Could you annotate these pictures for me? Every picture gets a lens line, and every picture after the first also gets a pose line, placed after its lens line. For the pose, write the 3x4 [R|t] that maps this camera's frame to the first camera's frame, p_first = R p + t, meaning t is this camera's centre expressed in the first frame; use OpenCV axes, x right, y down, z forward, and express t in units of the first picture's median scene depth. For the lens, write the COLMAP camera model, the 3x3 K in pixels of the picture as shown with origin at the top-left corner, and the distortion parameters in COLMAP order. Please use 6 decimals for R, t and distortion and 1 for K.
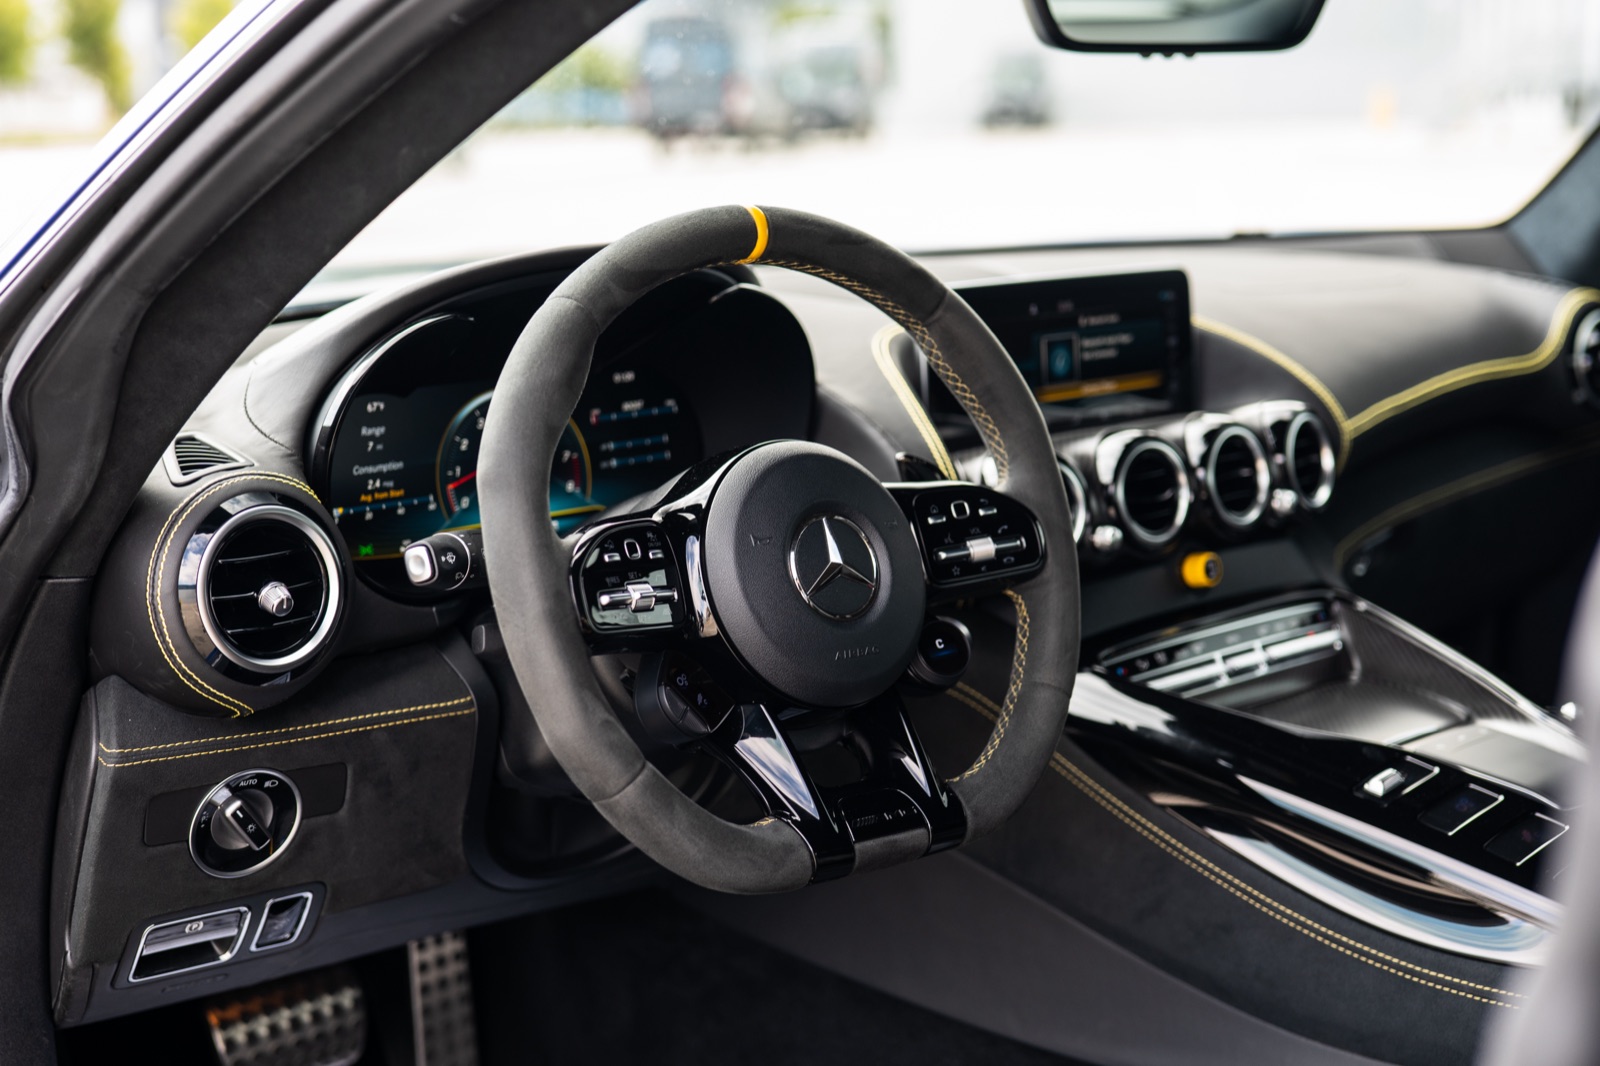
lens RADIAL K [[2170.4, 0, 800.0], [0, 2170.4, 533.0], [0, 0, 1]] dist [0.007715, -0.017021]
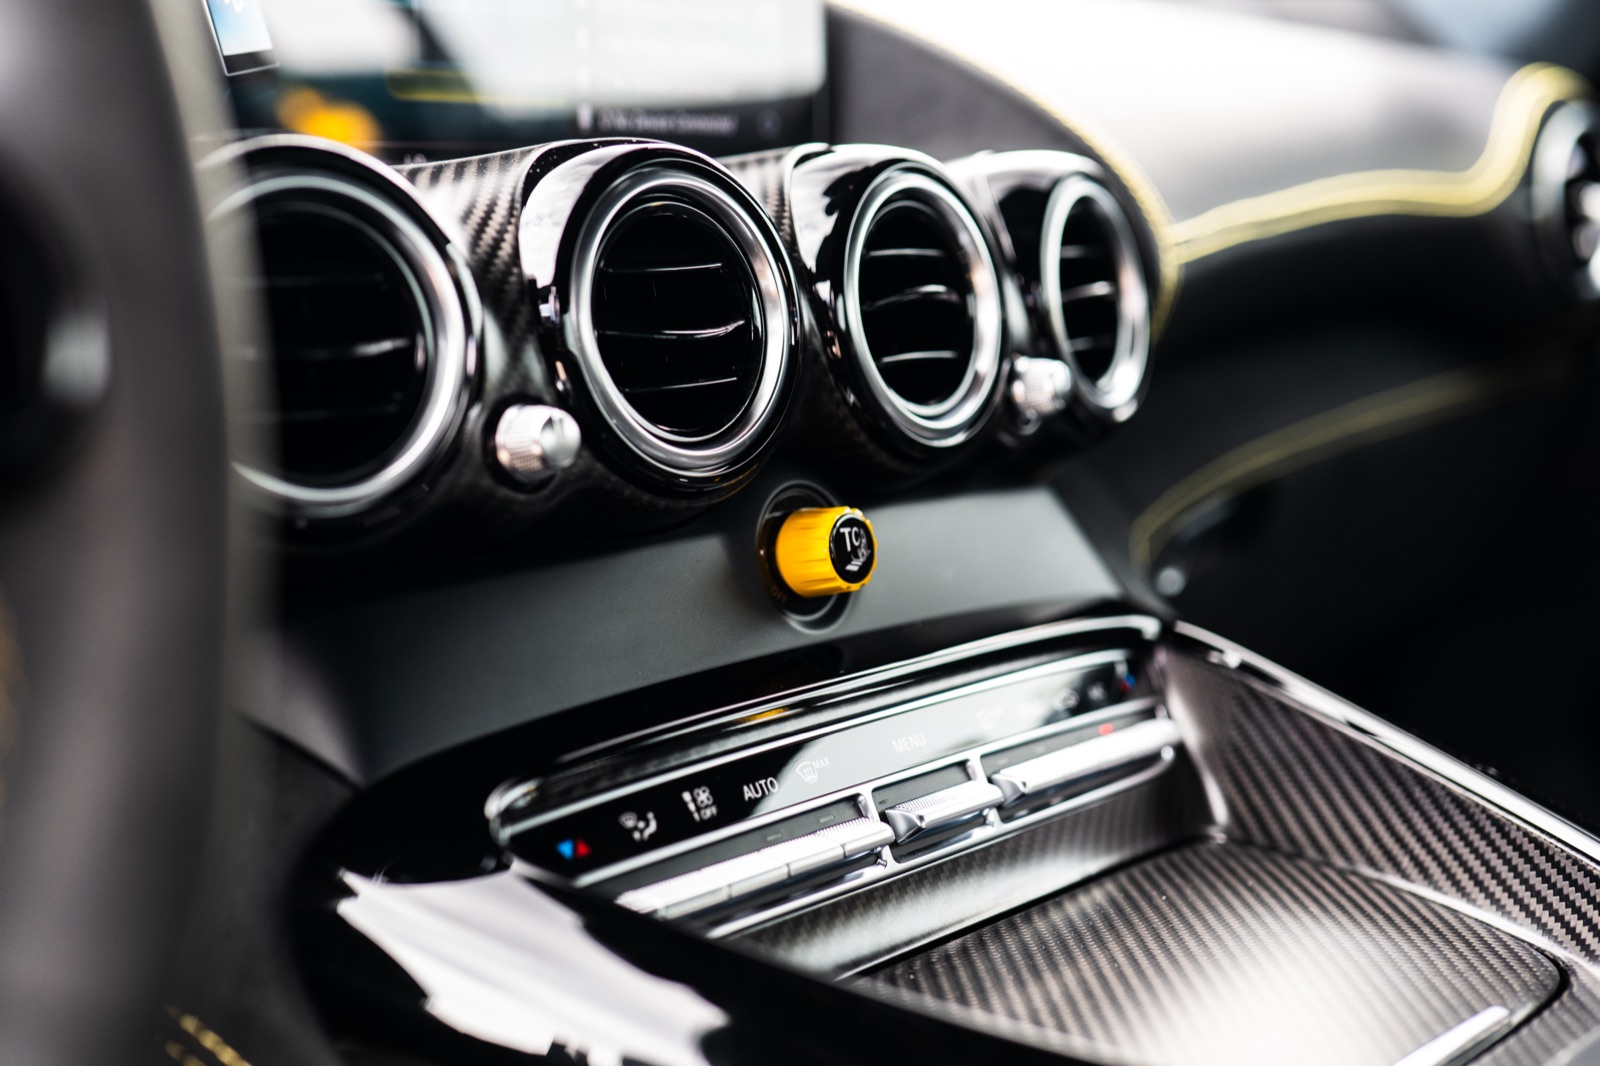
lens RADIAL K [[2170.4, 0, 800.0], [0, 2170.4, 533.0], [0, 0, 1]] dist [0.007715, -0.017021]
pose [[0.989798, 0.008839, 0.142206, 0.128676], [-0.005073, 0.999627, -0.026823, 0.023542], [-0.142390, 0.025828, 0.989474, 0.637757]]
